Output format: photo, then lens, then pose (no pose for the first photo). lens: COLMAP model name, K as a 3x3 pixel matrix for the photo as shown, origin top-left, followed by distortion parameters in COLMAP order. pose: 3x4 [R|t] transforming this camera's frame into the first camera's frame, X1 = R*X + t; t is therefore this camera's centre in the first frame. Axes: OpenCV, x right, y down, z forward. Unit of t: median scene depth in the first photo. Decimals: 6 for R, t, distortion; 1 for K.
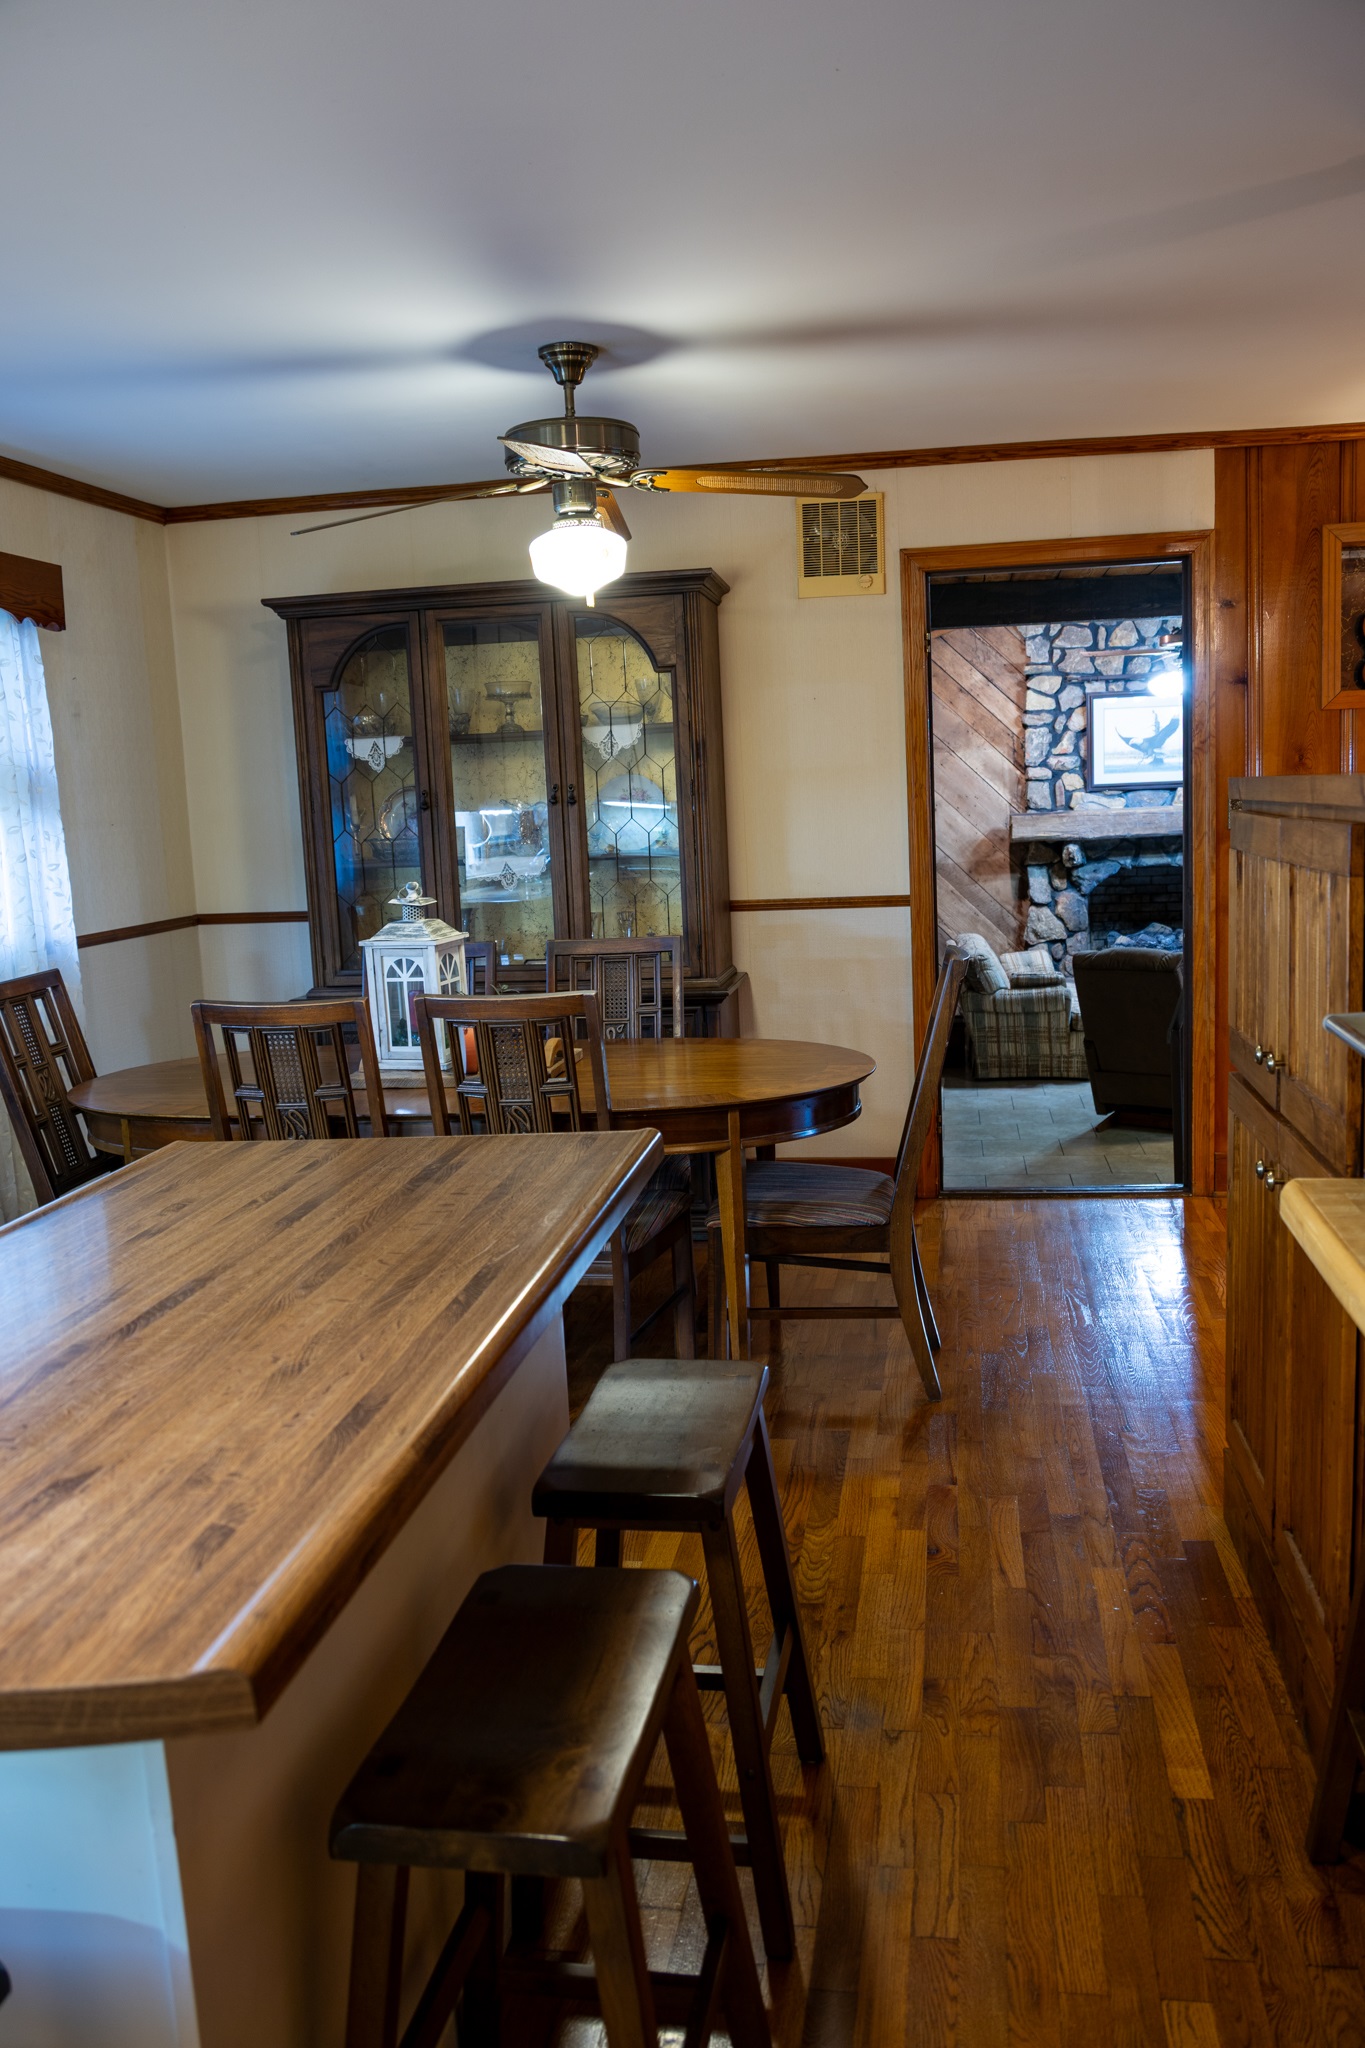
lens RADIAL K [[1613.0, 0, 681.2], [0, 1613.0, 1035.0], [0, 0, 1]] dist [-0.044723, 0.007378]
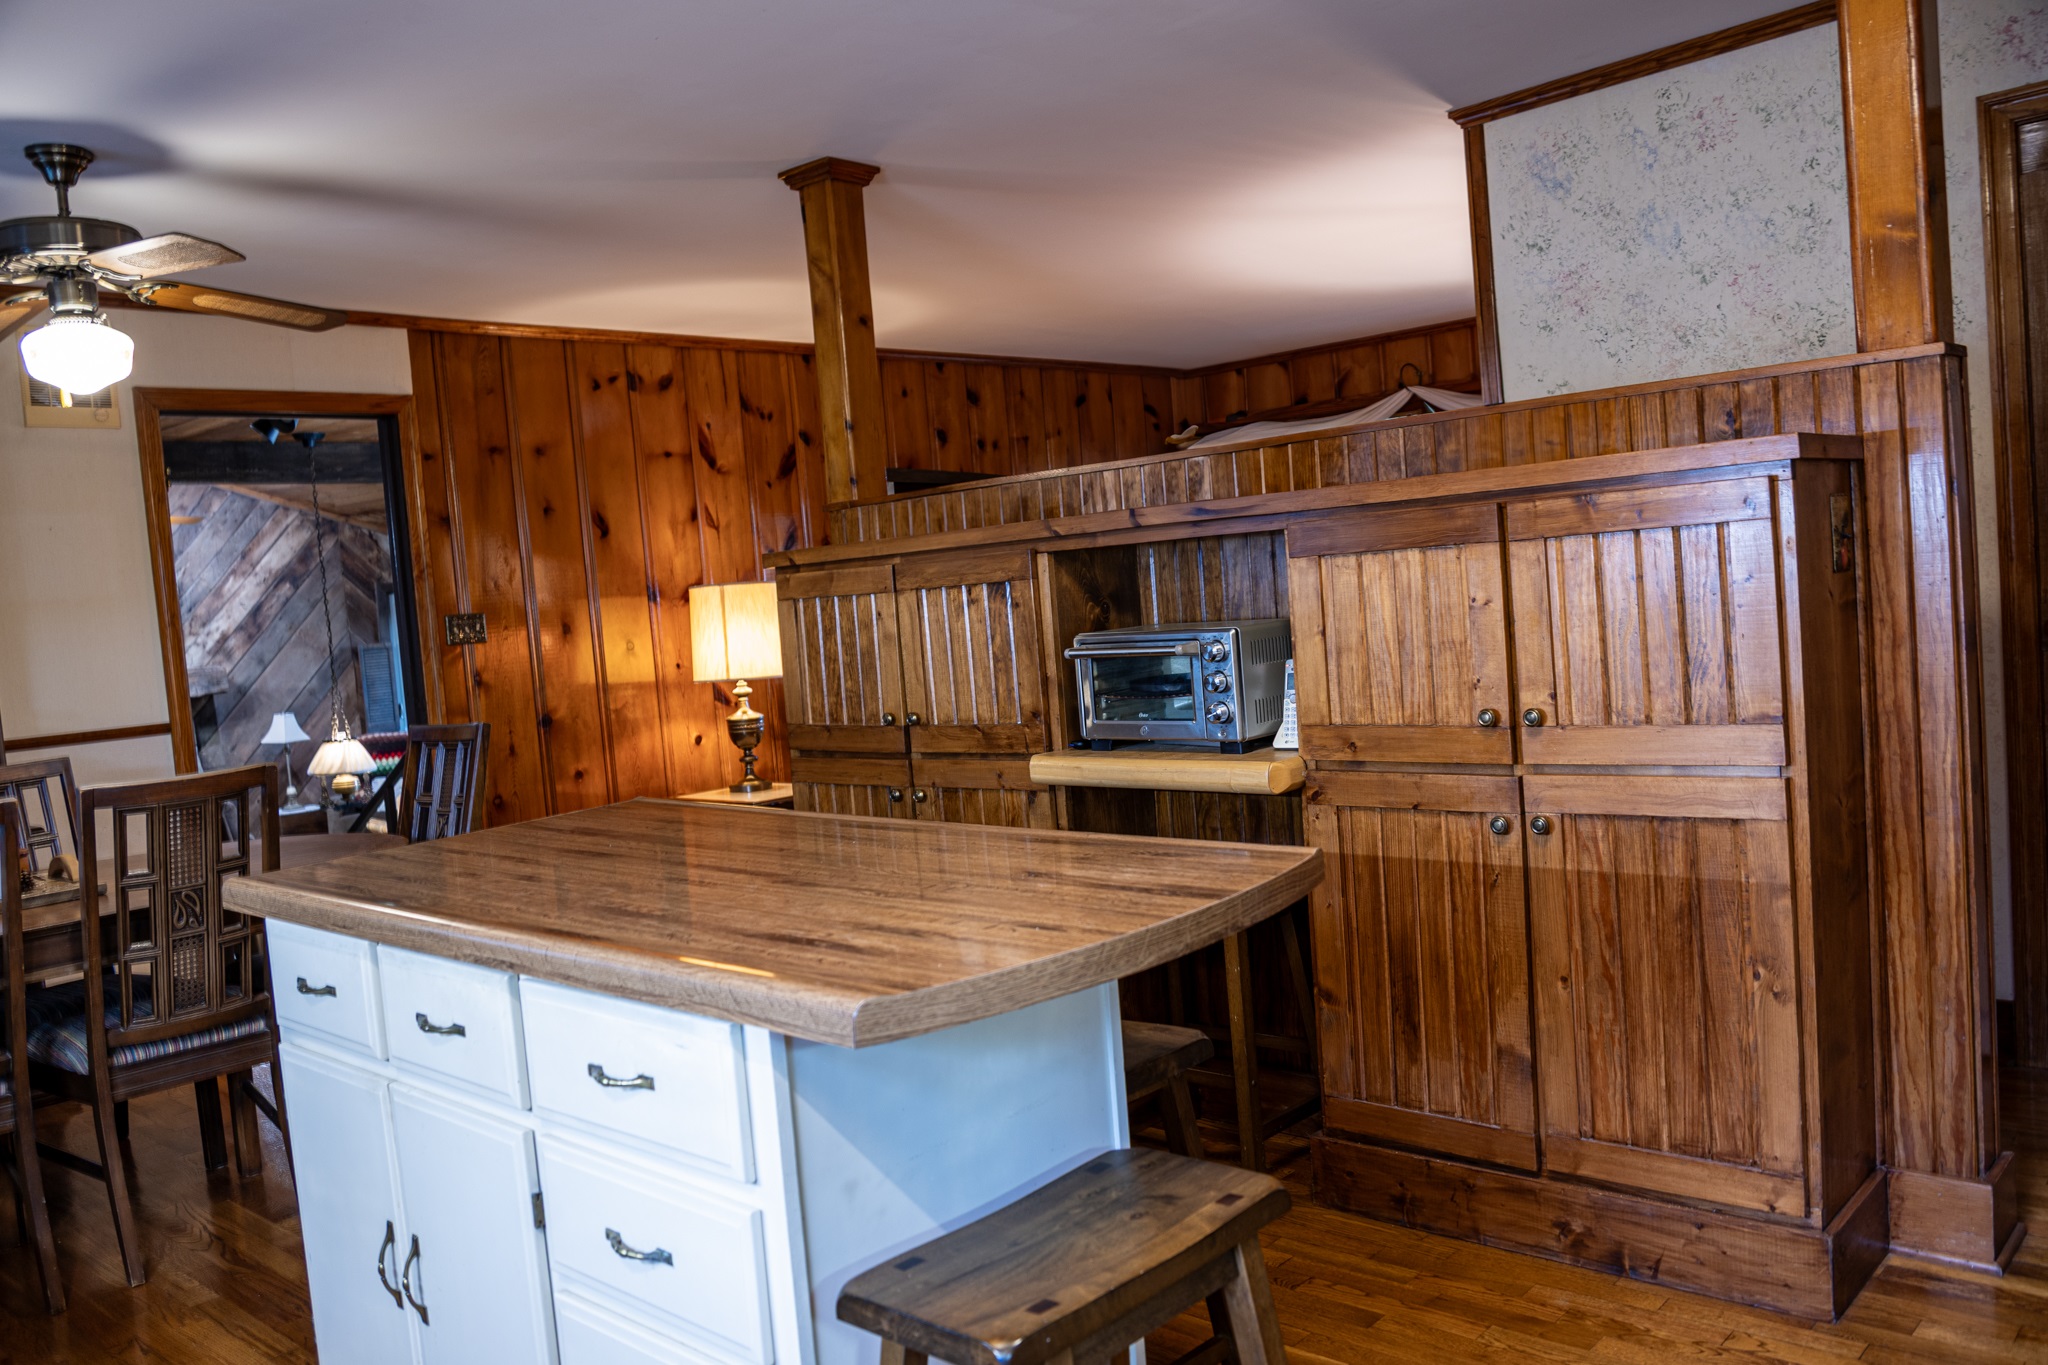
lens RADIAL K [[1613.0, 0, 1004.9], [0, 1613.0, 681.4], [0, 0, 1]] dist [-0.044723, 0.007378]
pose [[0.545420, -0.046175, 0.836890, -0.185402], [0.179823, 0.981678, -0.063031, 0.020120], [-0.818646, 0.184870, 0.543730, 0.013274]]
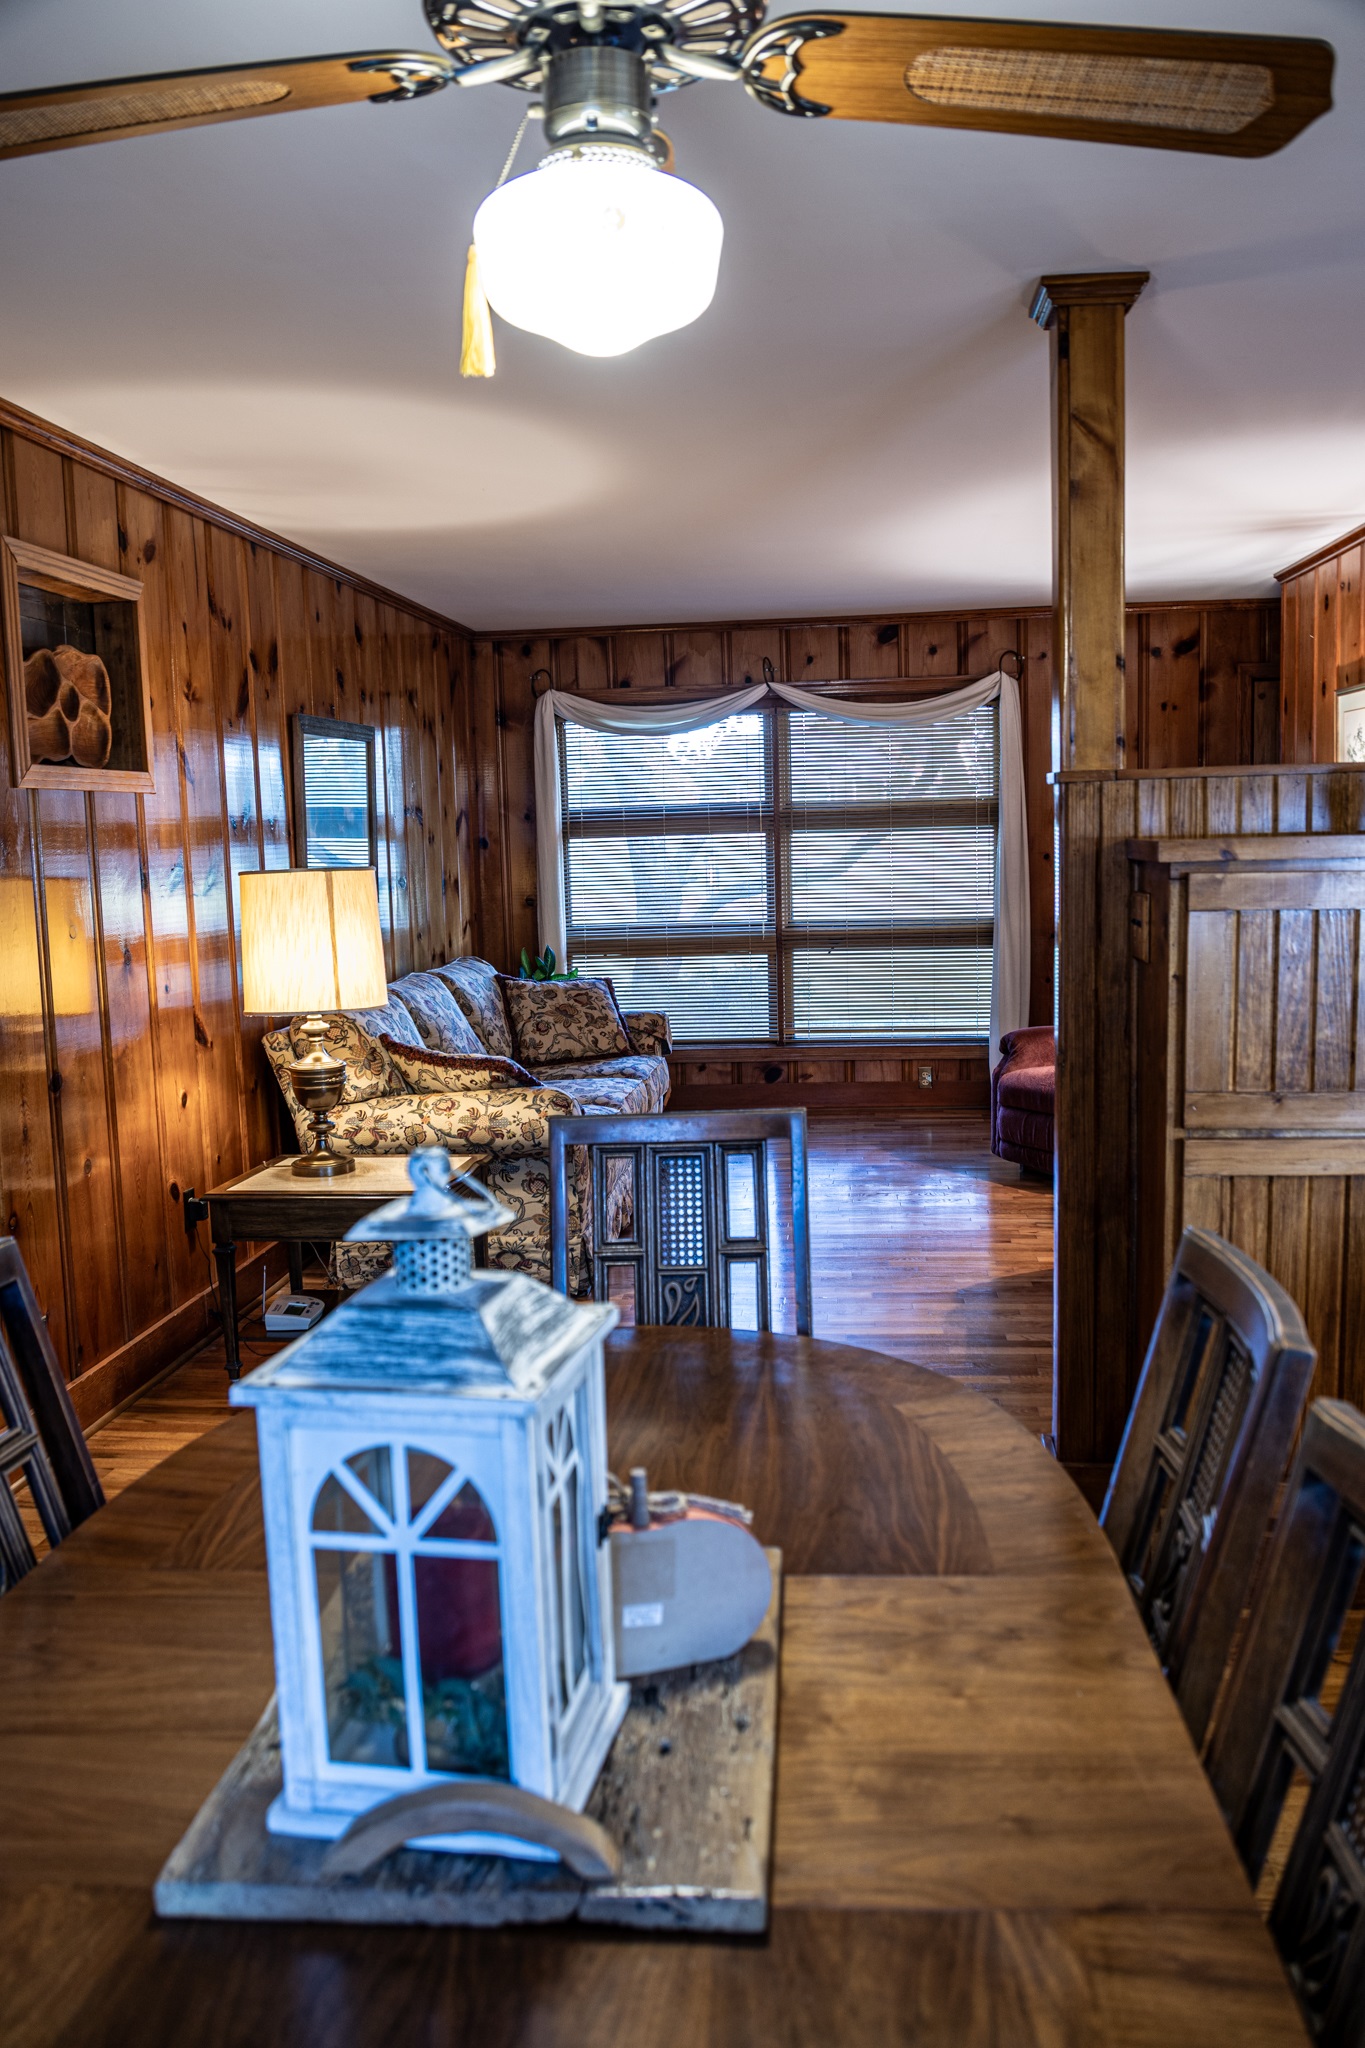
lens RADIAL K [[1613.0, 0, 691.6], [0, 1613.0, 1020.3], [0, 0, 1]] dist [-0.044723, 0.007378]
pose [[-0.063196, -0.067572, 0.995711, -0.149455], [0.180053, 0.980562, 0.077972, -0.043276], [-0.981625, 0.184208, -0.049801, 0.323128]]
